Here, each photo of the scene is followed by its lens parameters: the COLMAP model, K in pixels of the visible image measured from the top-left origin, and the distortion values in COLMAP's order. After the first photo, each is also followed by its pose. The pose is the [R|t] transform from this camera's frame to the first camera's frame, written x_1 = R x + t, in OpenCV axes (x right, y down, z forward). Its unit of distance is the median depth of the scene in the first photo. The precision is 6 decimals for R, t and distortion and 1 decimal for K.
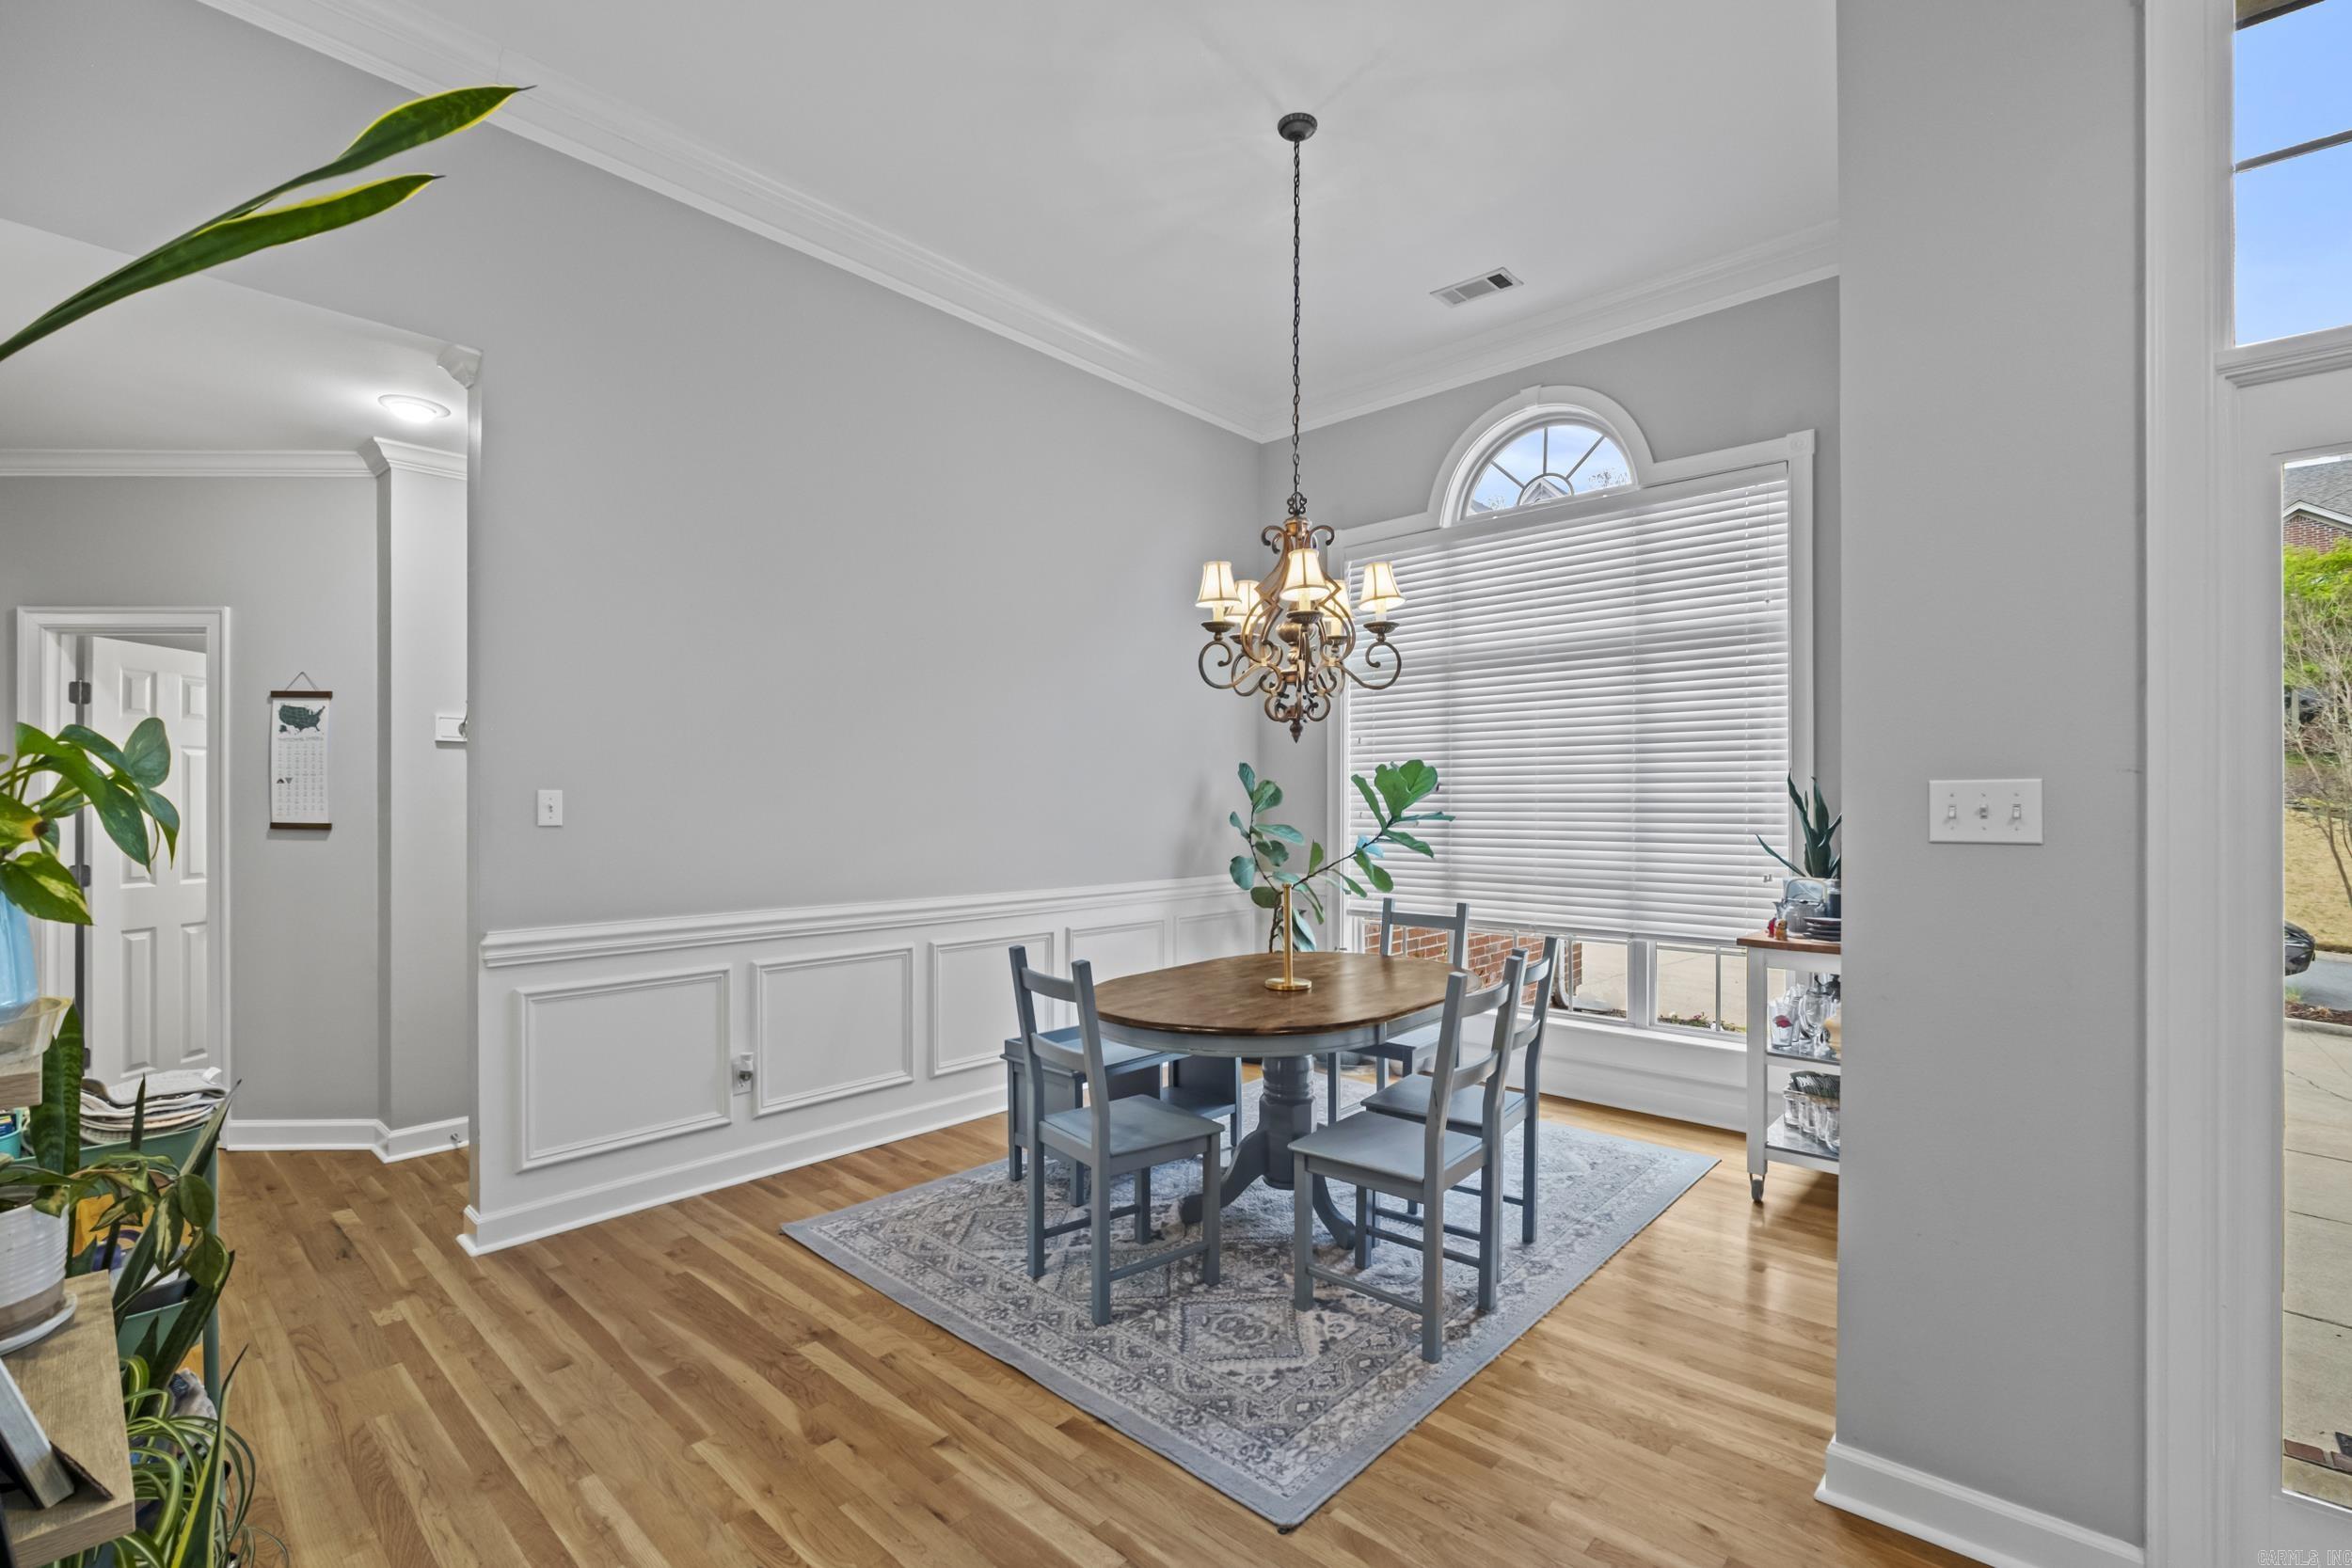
lens RADIAL K [[1025.8, 0, 1160.2], [0, 1025.8, 801.0], [0, 0, 1]] dist [-0.002083, -0.000184]
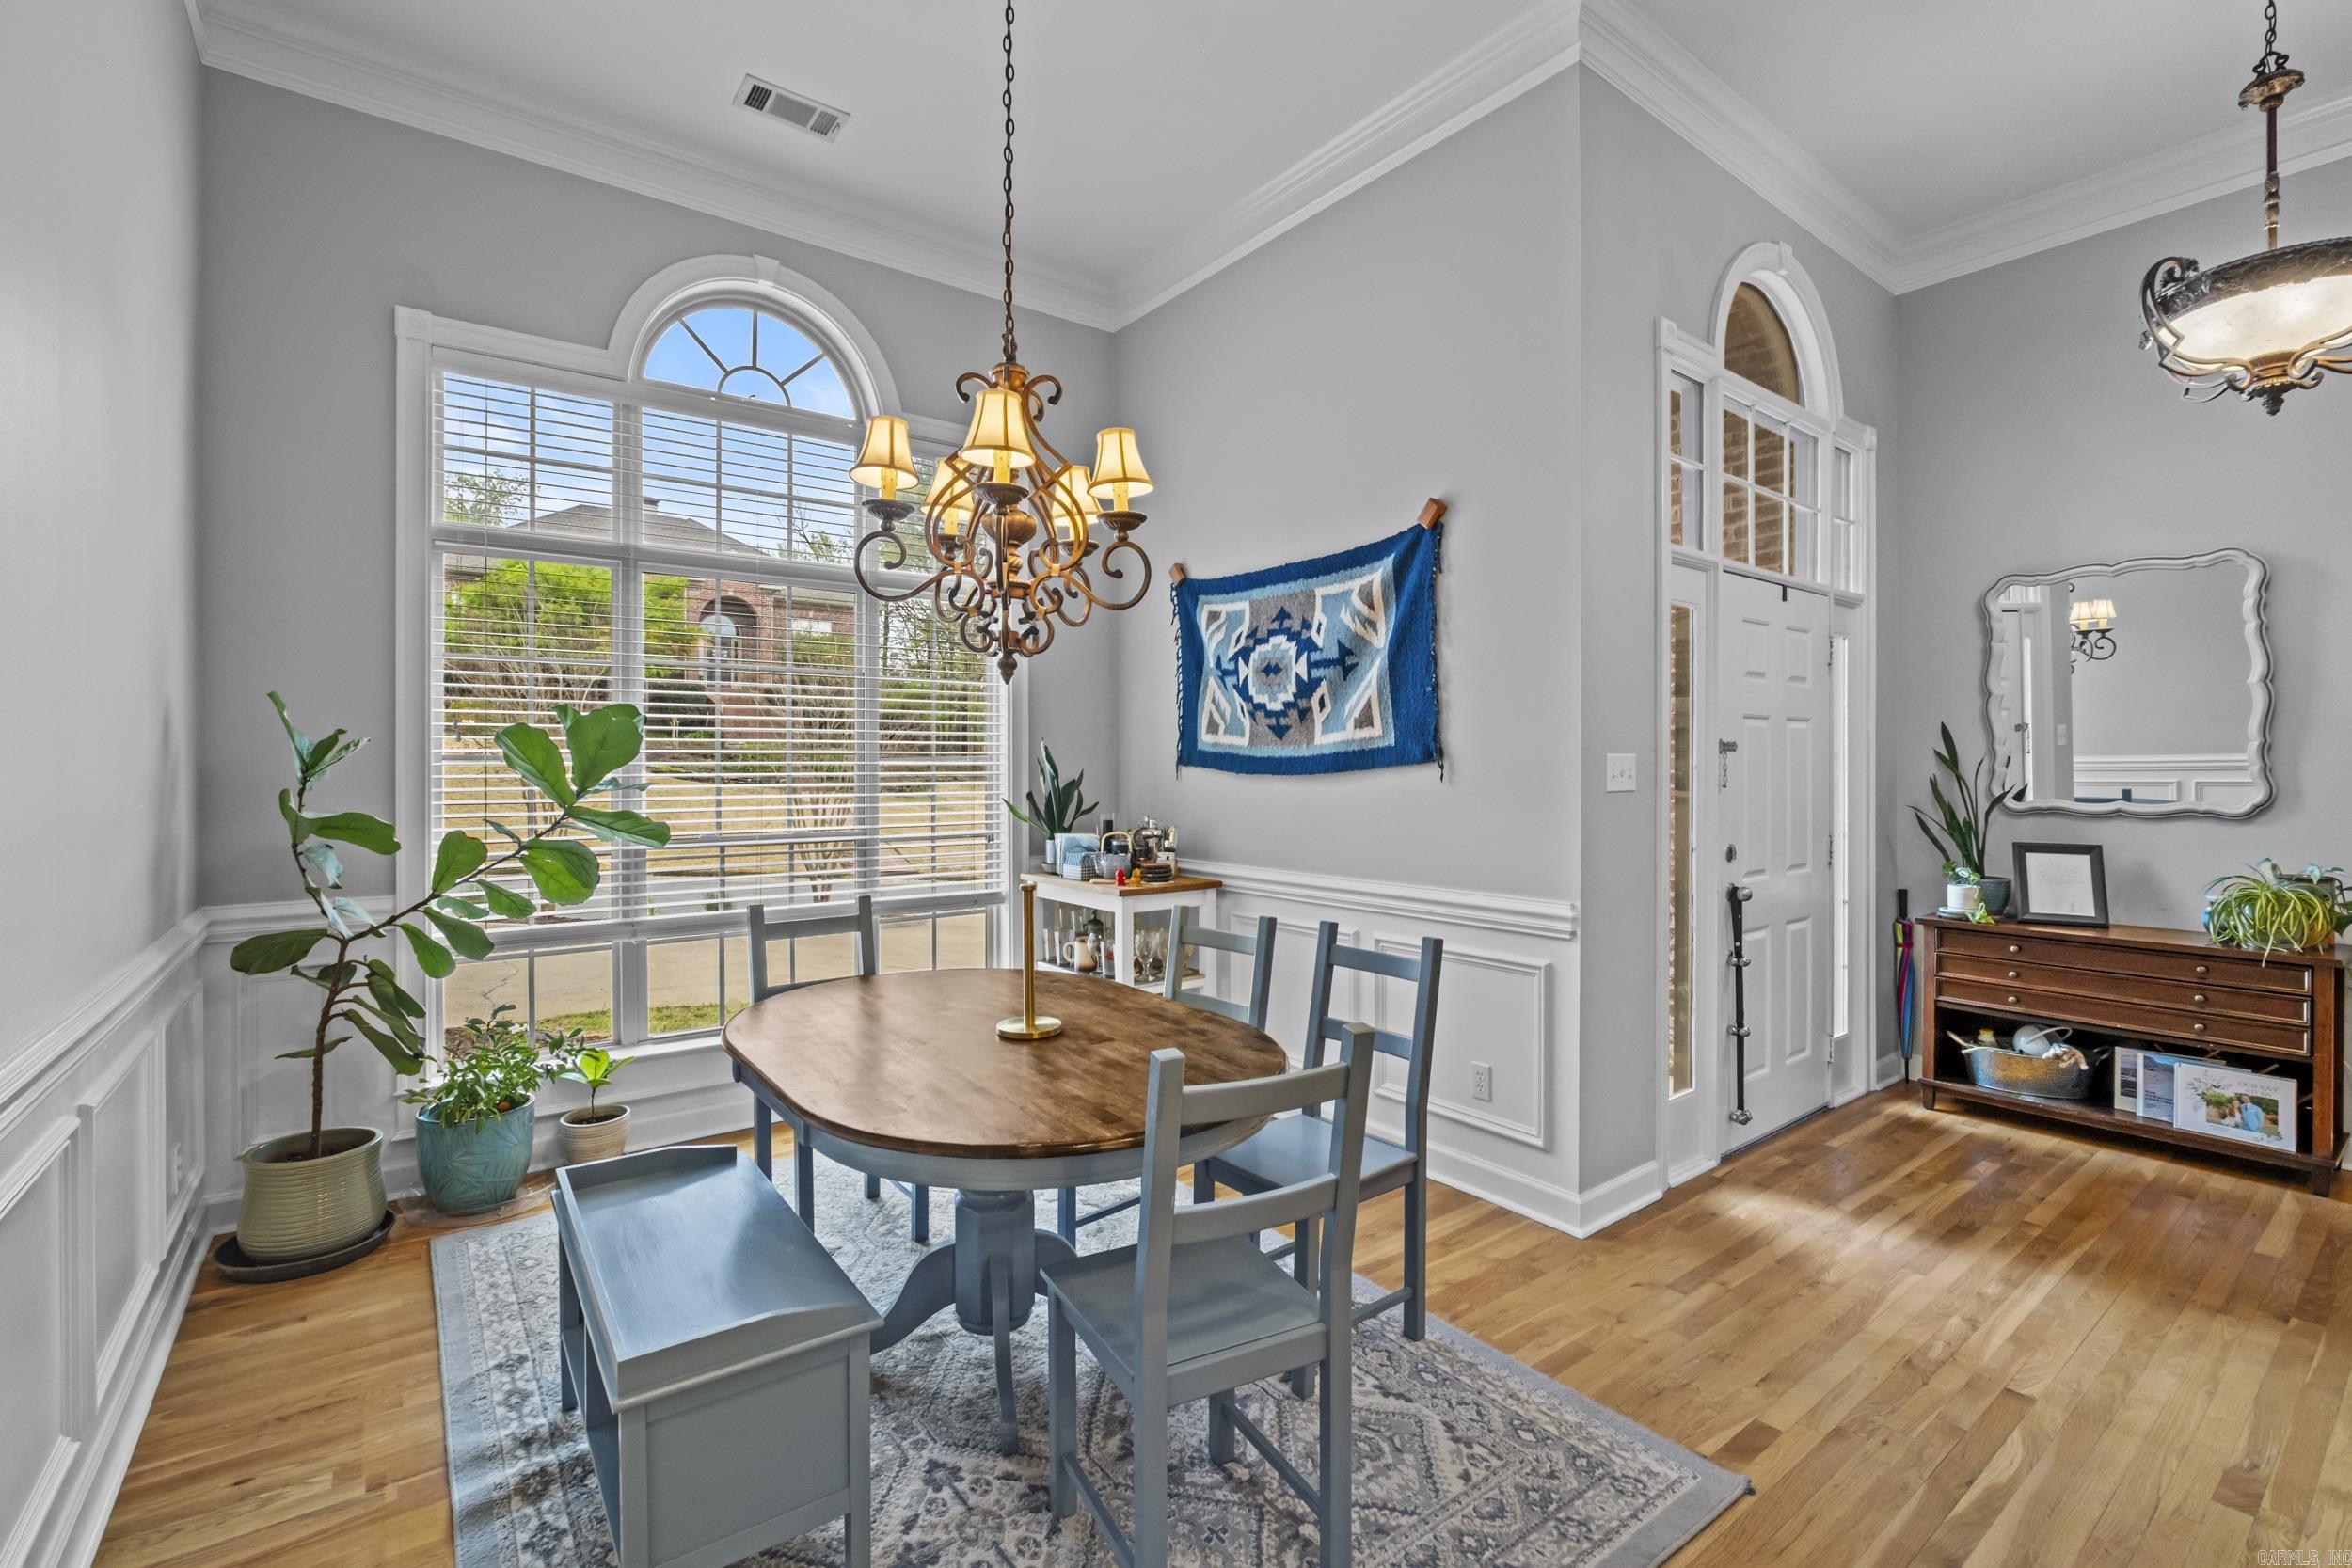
lens RADIAL K [[1028.6, 0, 1174.3], [0, 1028.6, 763.0], [0, 0, 1]] dist [-0.003895, -0.000259]
pose [[0.182480, 0.004066, 0.983201, -0.375537], [-0.000524, 0.999992, -0.004038, 0.000675], [-0.983209, 0.000222, 0.182480, 0.528064]]
